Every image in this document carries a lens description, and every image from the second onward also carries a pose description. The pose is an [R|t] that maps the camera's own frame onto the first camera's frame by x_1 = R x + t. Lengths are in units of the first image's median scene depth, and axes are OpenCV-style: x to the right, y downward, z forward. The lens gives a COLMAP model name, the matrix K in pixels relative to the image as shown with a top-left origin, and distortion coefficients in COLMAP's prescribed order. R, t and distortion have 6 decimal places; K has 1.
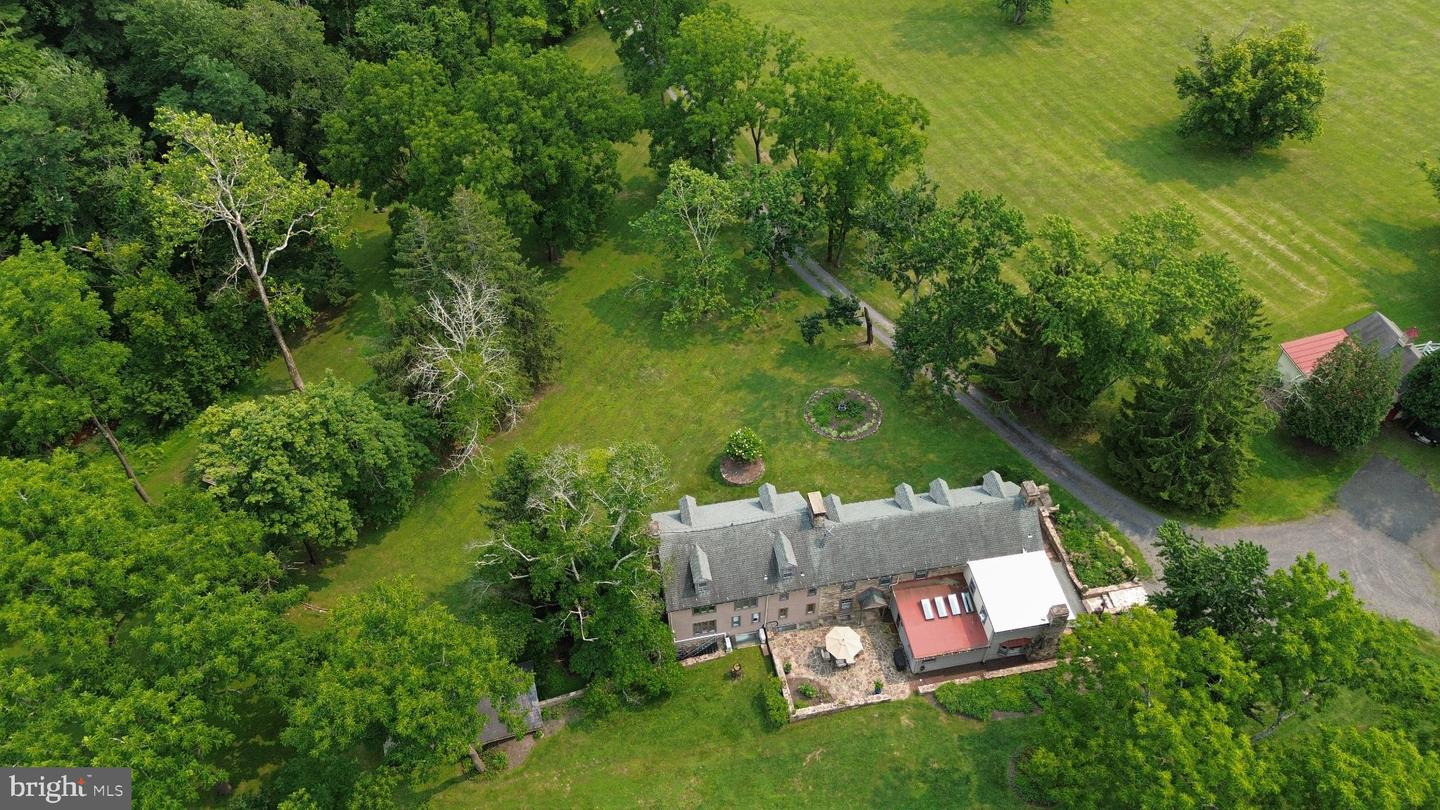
lens RADIAL K [[1006.5, 0, 720.0], [0, 1006.5, 405.0], [0, 0, 1]] dist [0.085358, -0.092815]
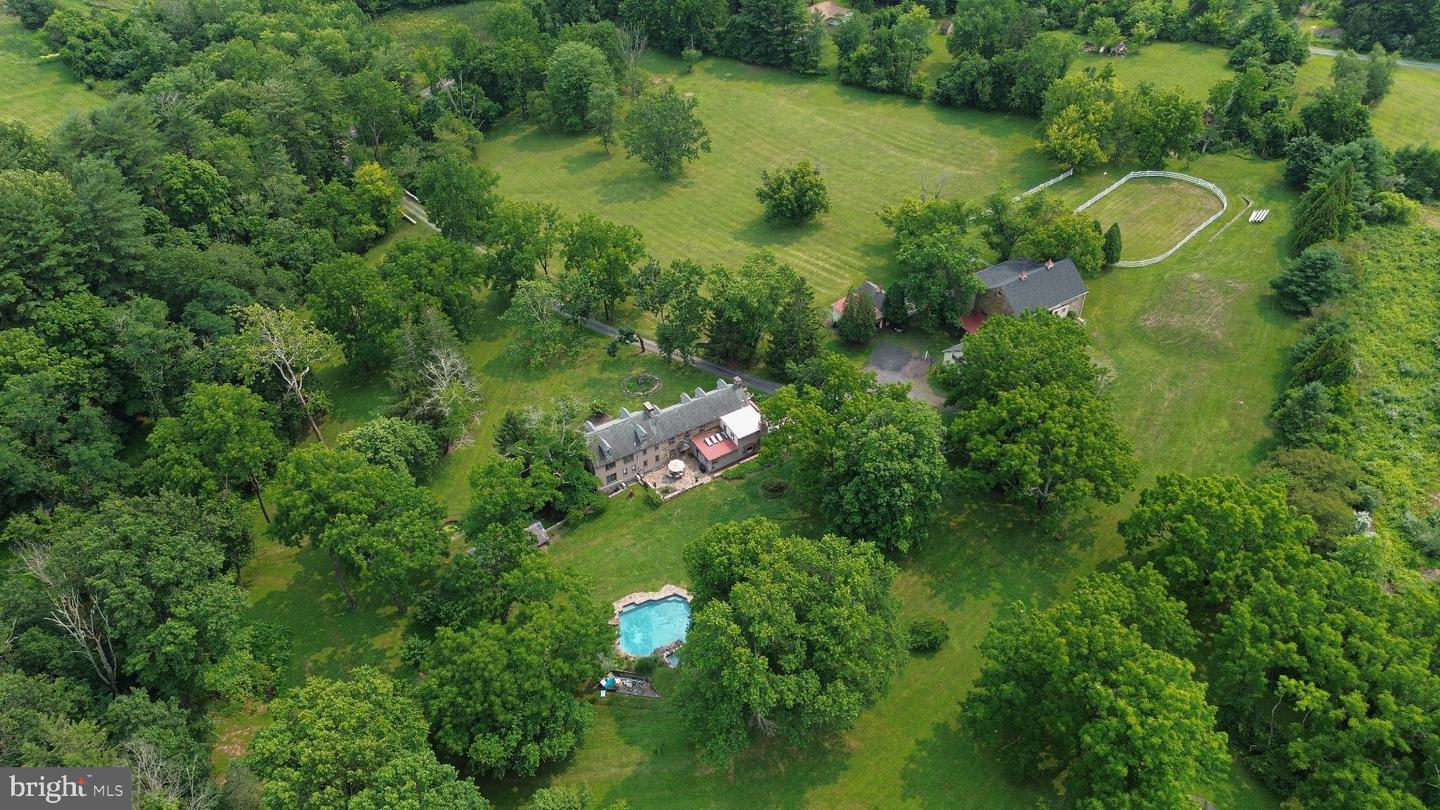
lens RADIAL K [[1006.5, 0, 720.0], [0, 1006.5, 405.0], [0, 0, 1]] dist [0.085358, -0.092815]
pose [[0.930599, -0.231129, 0.283840, -0.308104], [0.268567, 0.958012, -0.100424, 0.291955], [-0.248711, 0.169685, 0.953598, -0.907276]]
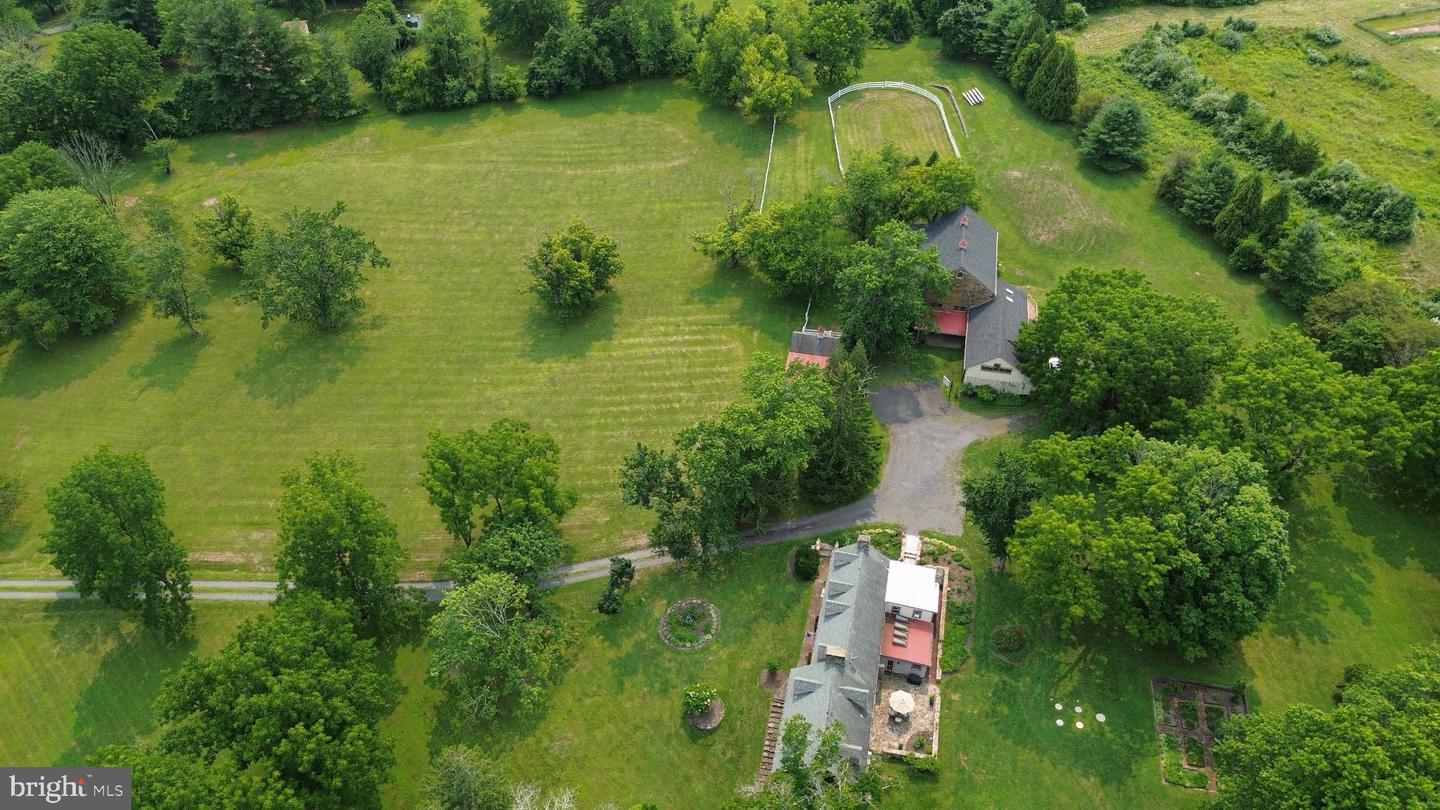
lens RADIAL K [[1006.5, 0, 720.0], [0, 1006.5, 405.0], [0, 0, 1]] dist [0.085358, -0.092815]
pose [[0.386339, -0.614581, 0.687773, -0.588154], [0.680051, 0.693549, 0.237741, -0.476060], [-0.623115, 0.375873, 0.685892, 0.013195]]
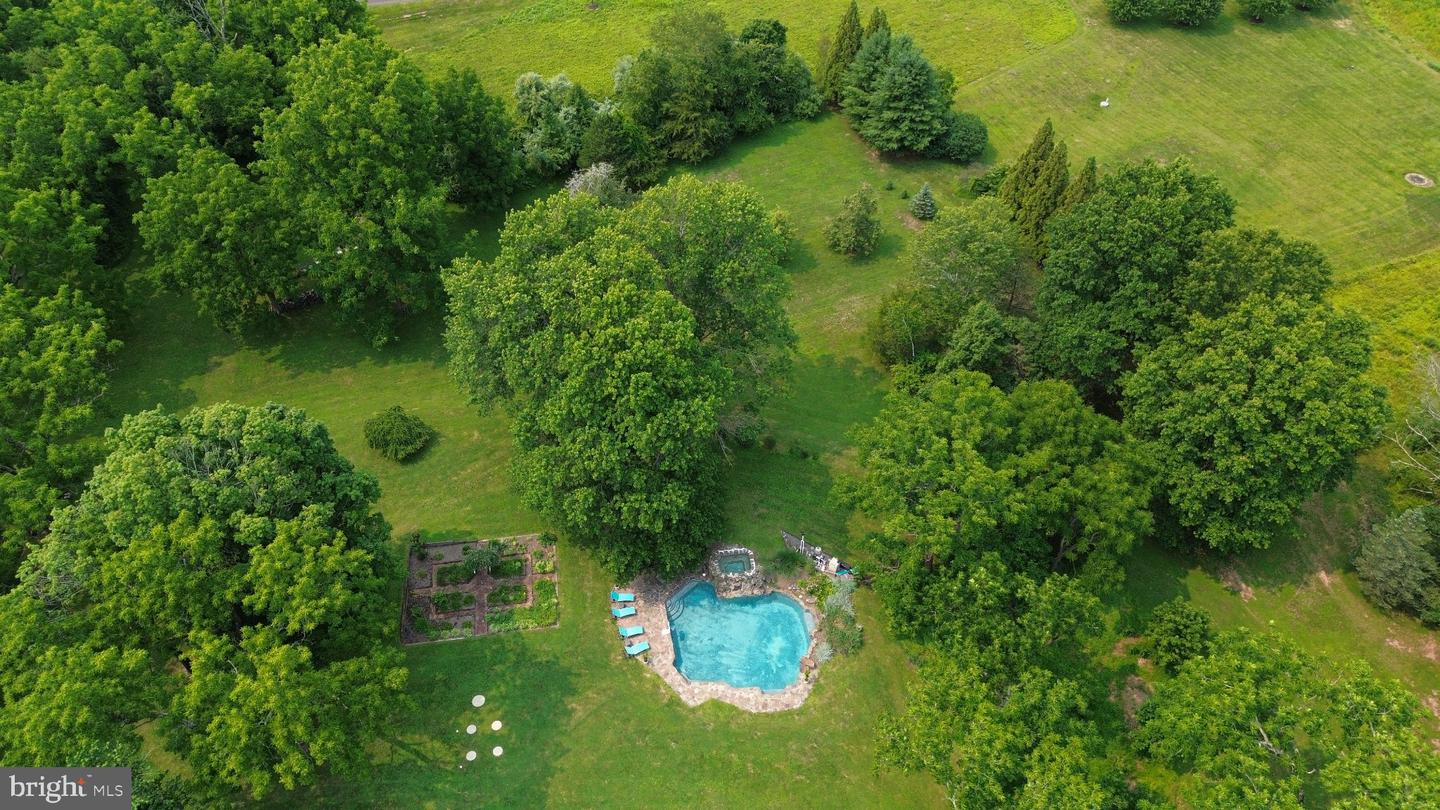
lens RADIAL K [[1006.5, 0, 720.0], [0, 1006.5, 405.0], [0, 0, 1]] dist [0.085358, -0.092815]
pose [[-0.998886, -0.026234, 0.039223, -0.058233], [0.041120, -0.076183, 0.996246, -0.464599], [-0.023147, 0.996749, 0.077177, 0.366788]]
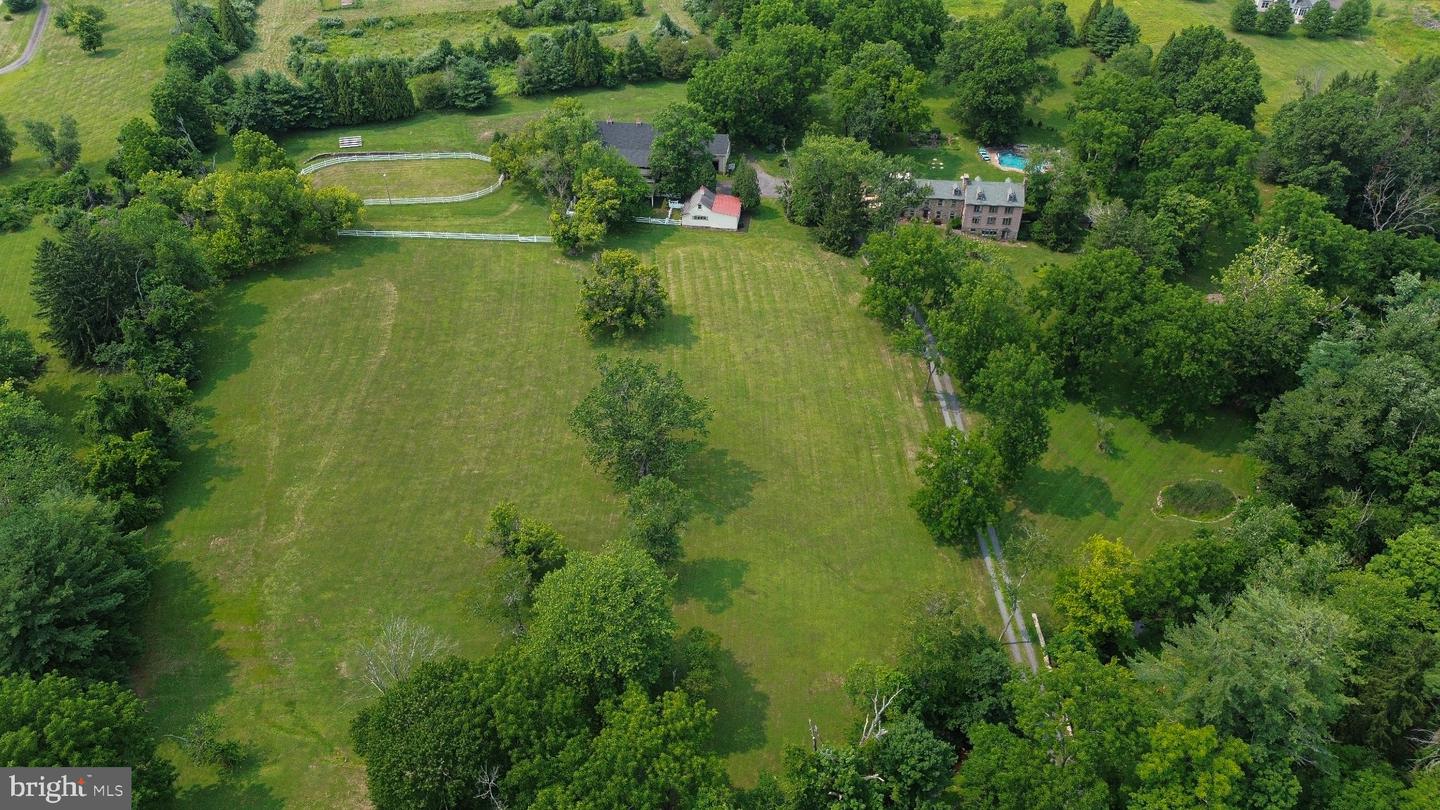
lens RADIAL K [[1006.5, 0, 720.0], [0, 1006.5, 405.0], [0, 0, 1]] dist [0.085358, -0.092815]
pose [[-0.951623, -0.175697, 0.252079, -0.075007], [0.237326, 0.100799, 0.966186, -2.258205], [-0.195165, 0.979270, -0.054225, 1.568067]]
